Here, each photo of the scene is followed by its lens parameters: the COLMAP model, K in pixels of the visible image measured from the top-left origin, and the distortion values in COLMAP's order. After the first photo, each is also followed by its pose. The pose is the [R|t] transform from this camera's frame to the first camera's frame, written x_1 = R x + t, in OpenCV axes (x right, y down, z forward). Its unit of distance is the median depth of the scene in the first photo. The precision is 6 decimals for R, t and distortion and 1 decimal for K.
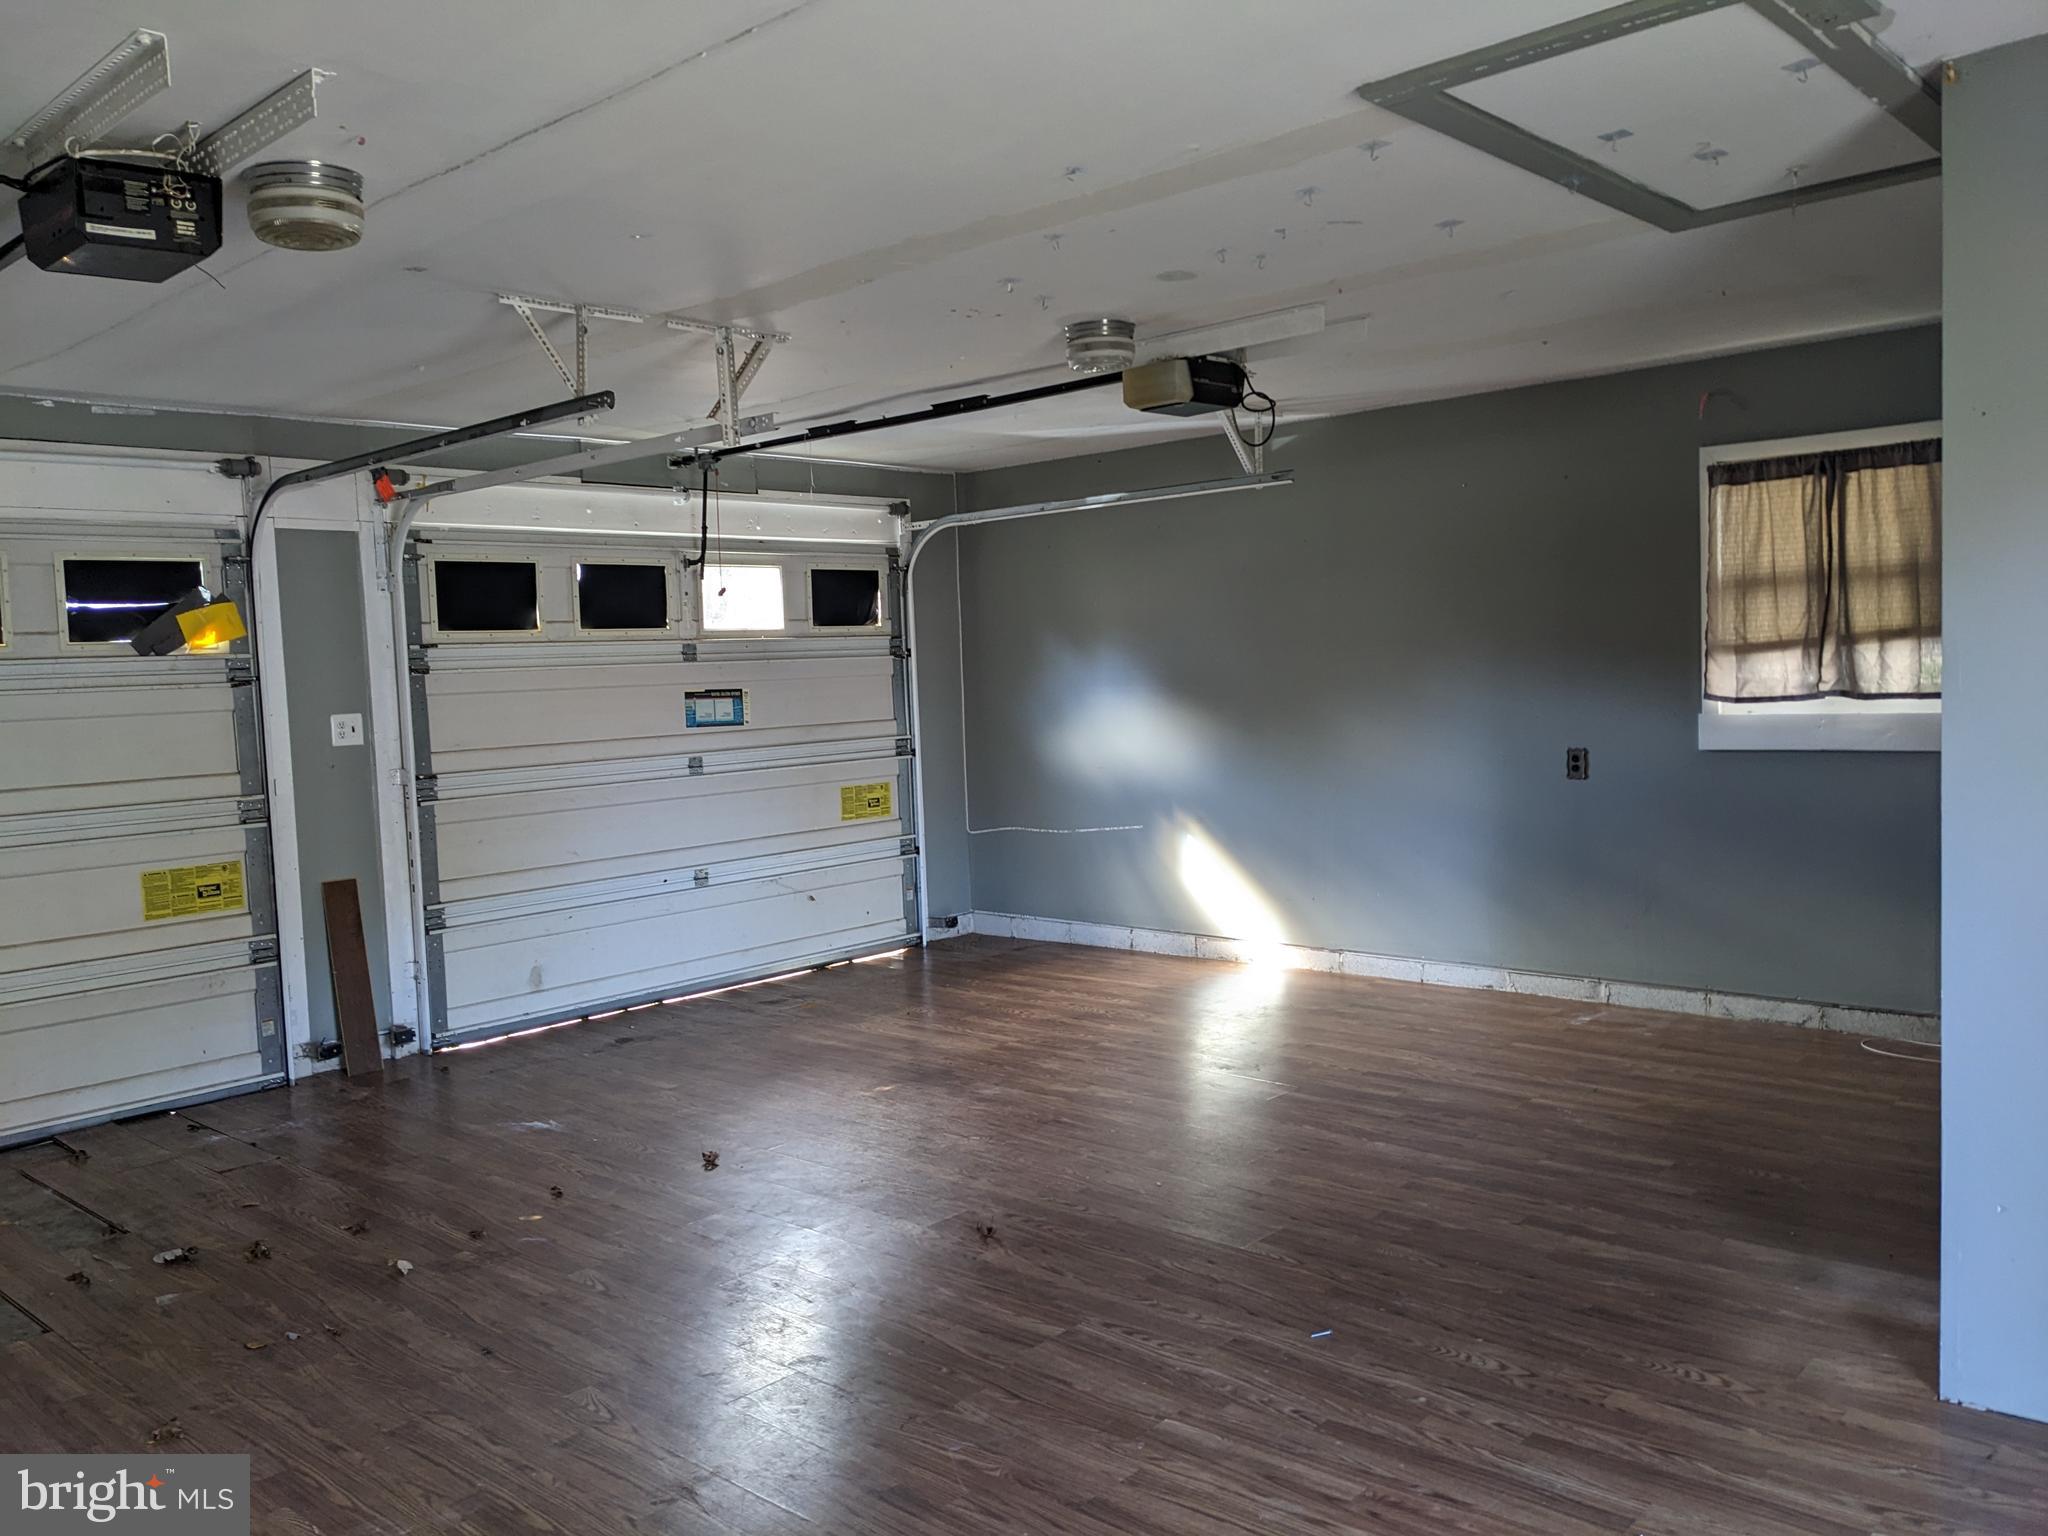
lens RADIAL K [[1624.7, 0, 1028.0], [0, 1624.7, 767.3], [0, 0, 1]] dist [0.008590, -0.004134]
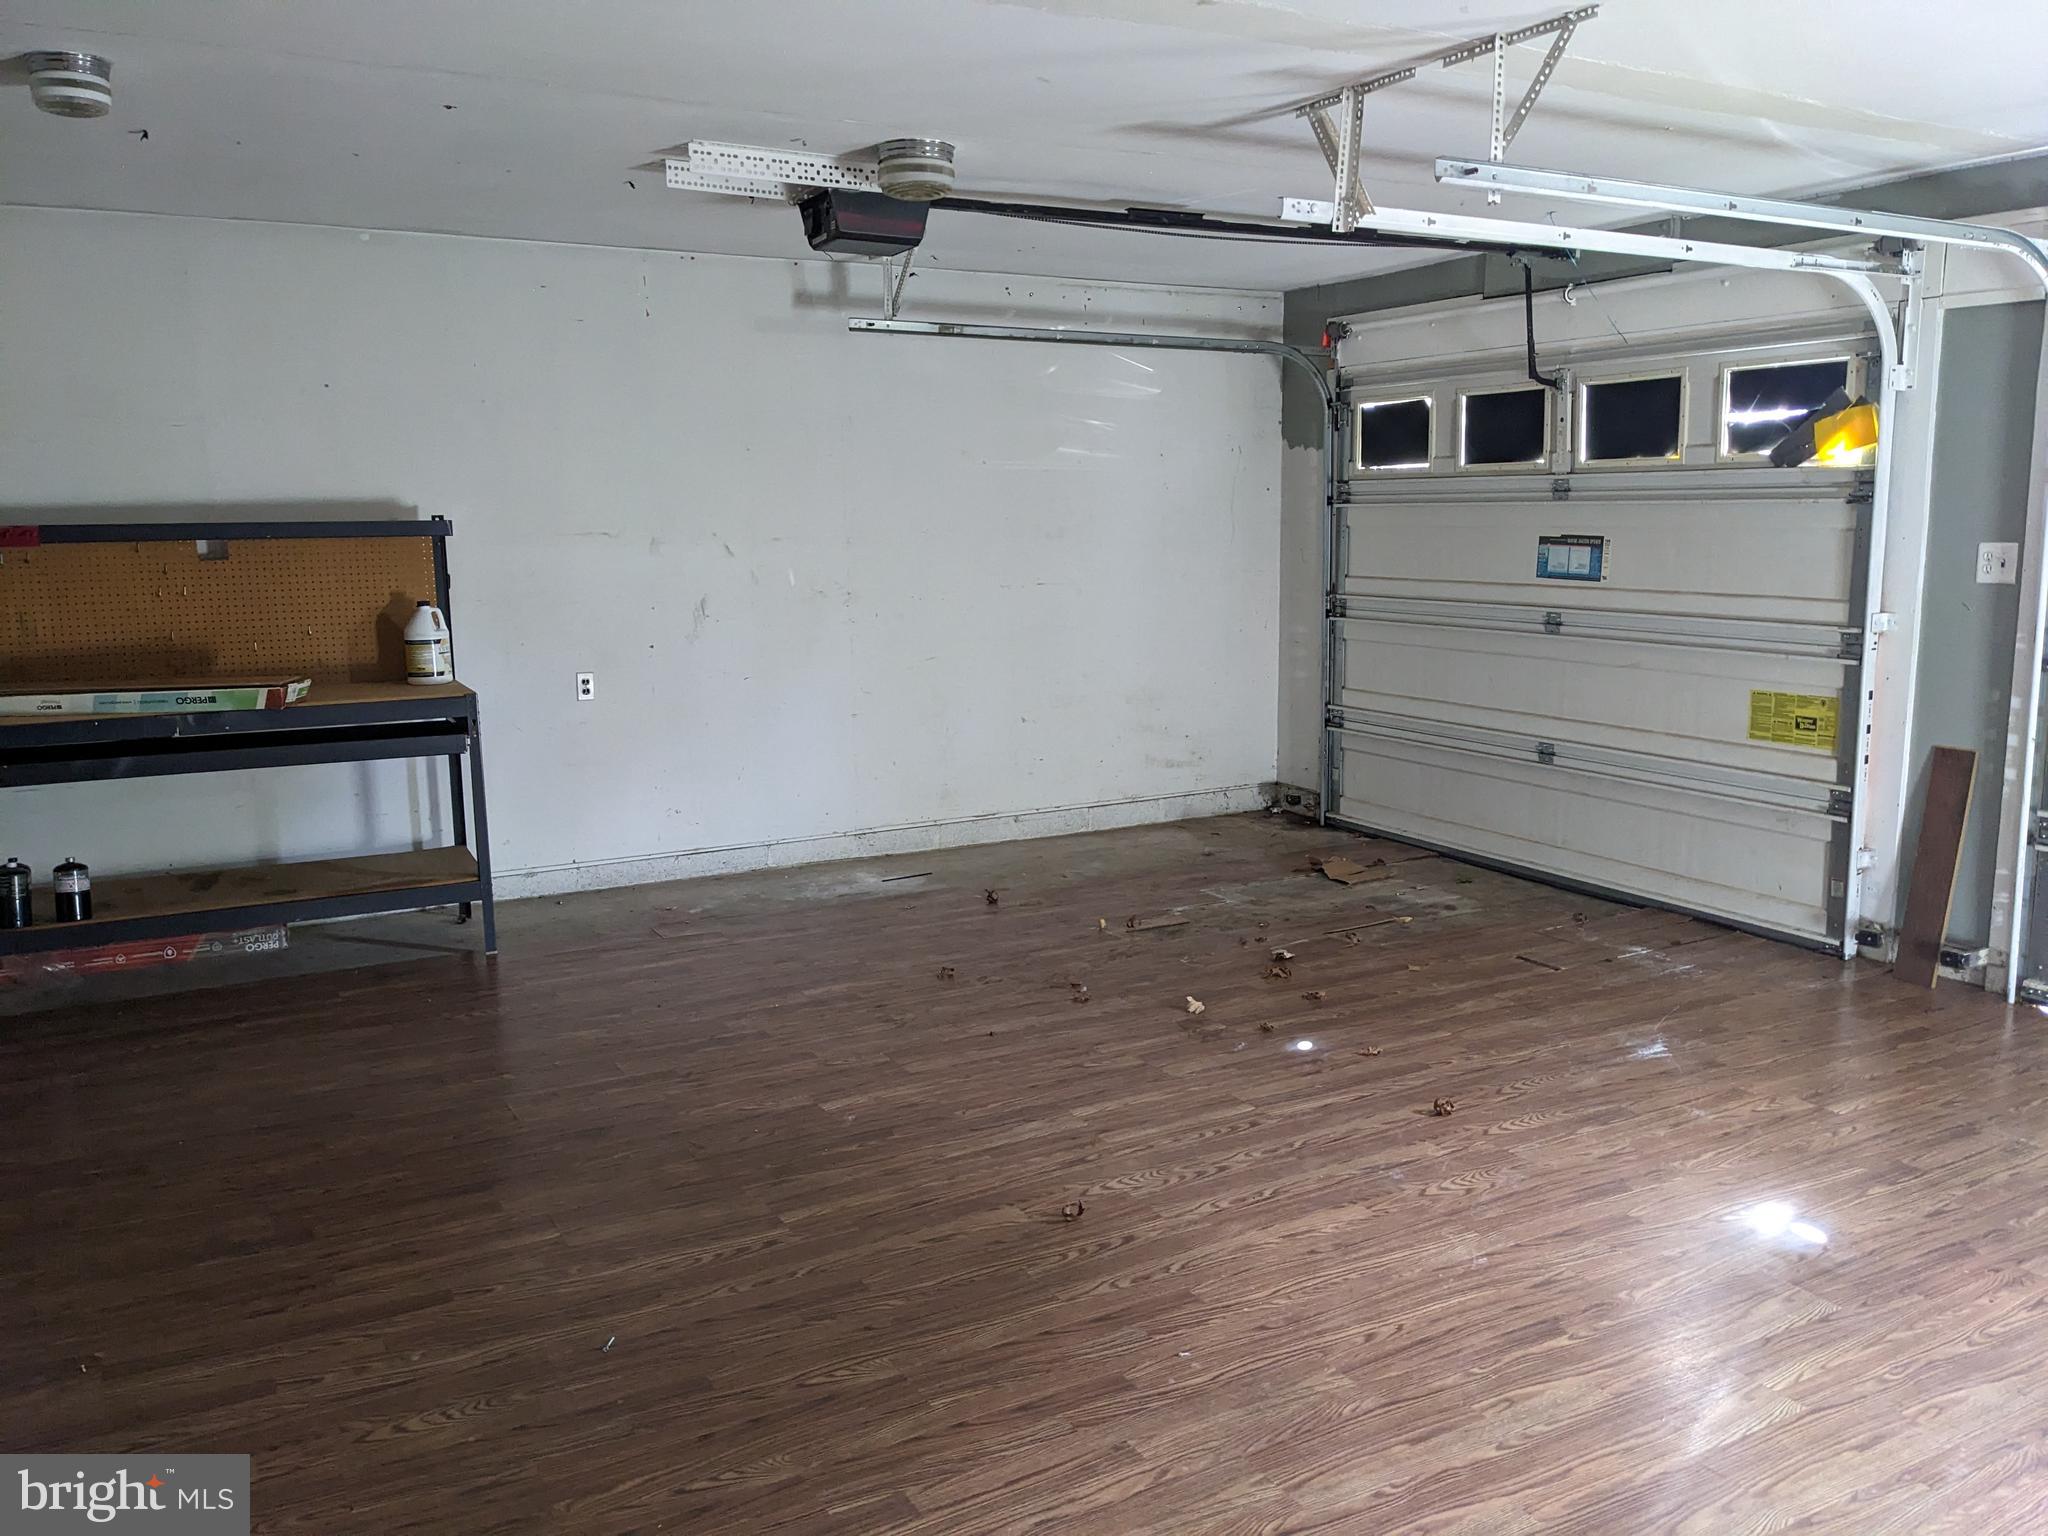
lens RADIAL K [[1624.7, 0, 1031.0], [0, 1624.7, 763.4], [0, 0, 1]] dist [0.008590, -0.004134]
pose [[-0.322611, 0.187256, -0.927824, 0.518110], [-0.046913, 0.975867, 0.213265, -0.081166], [0.945368, 0.112329, -0.306041, 0.891299]]
